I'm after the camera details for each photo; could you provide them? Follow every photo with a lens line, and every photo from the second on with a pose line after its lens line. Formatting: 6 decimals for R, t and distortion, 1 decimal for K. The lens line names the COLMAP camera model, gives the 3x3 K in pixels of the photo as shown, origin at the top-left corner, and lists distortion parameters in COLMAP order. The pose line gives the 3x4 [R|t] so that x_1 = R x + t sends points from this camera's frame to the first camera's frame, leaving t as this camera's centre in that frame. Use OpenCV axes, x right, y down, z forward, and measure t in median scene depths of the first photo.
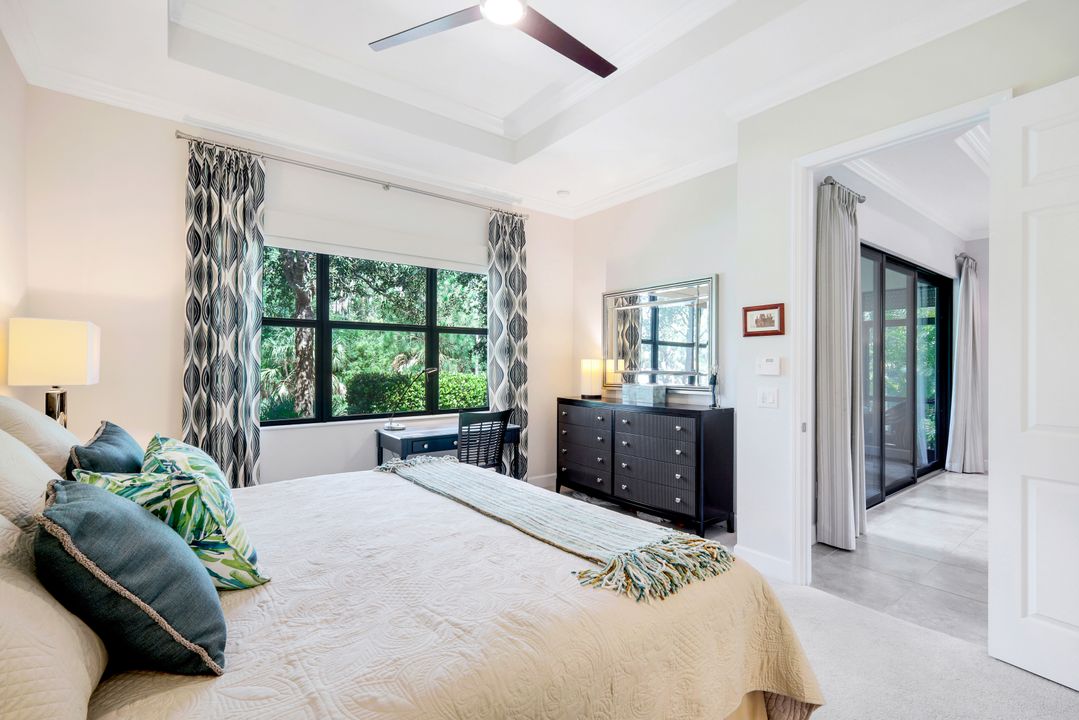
lens RADIAL K [[477.9, 0, 541.5], [0, 477.9, 366.7], [0, 0, 1]] dist [0.001760, 0.000078]
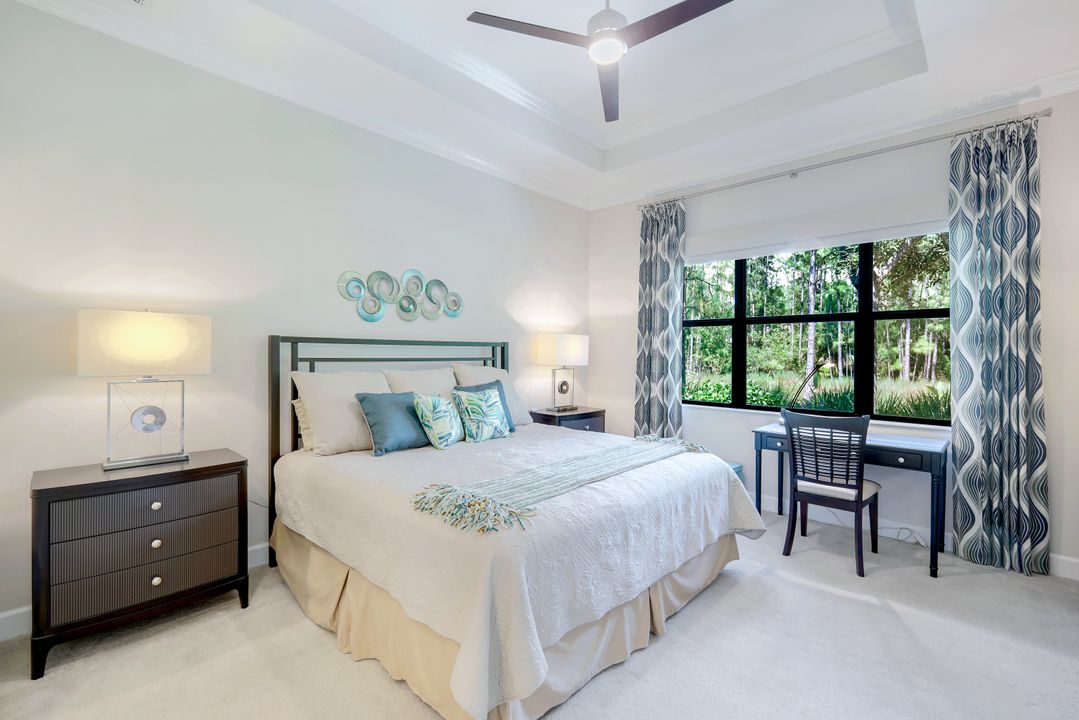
lens RADIAL K [[466.2, 0, 541.2], [0, 466.2, 355.9], [0, 0, 1]] dist [-0.000734, -0.000131]
pose [[0.159459, 0.000349, -0.987204, 0.460438], [-0.020488, 0.999786, -0.002956, 0.004383], [0.986992, 0.020697, 0.159432, 0.306229]]
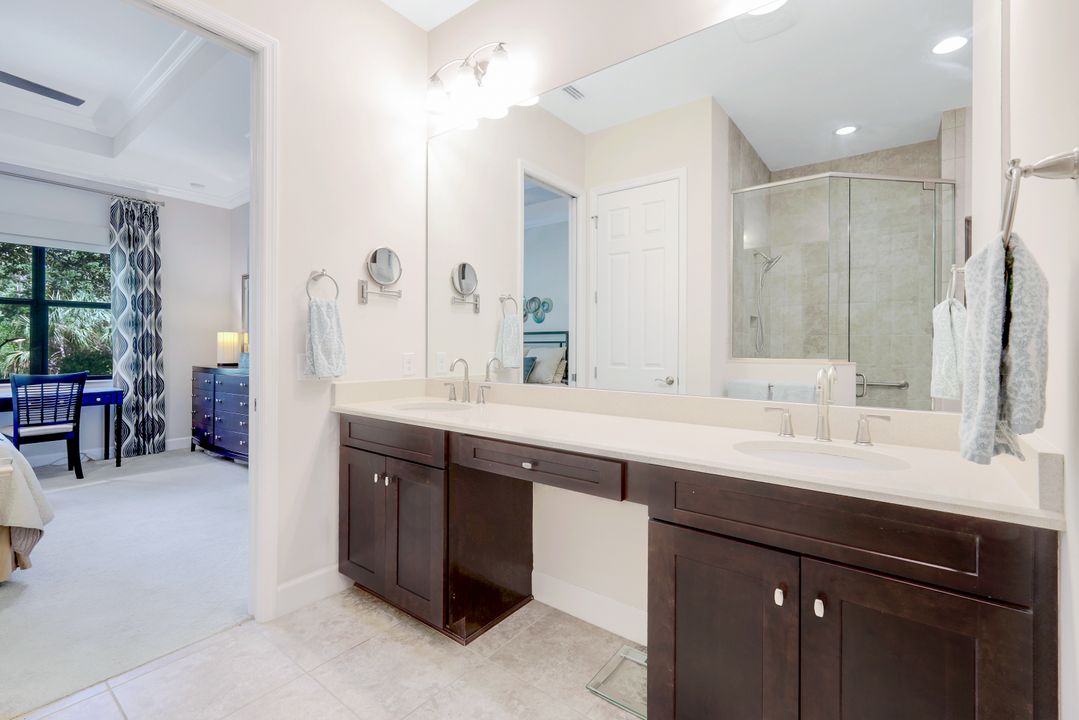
lens RADIAL K [[474.2, 0, 542.8], [0, 474.2, 343.7], [0, 0, 1]] dist [0.001055, 0.000209]
pose [[0.966509, -0.004115, 0.256598, 0.563287], [0.008310, 0.999849, -0.015265, 0.037394], [-0.256497, 0.016886, 0.966398, -0.300372]]
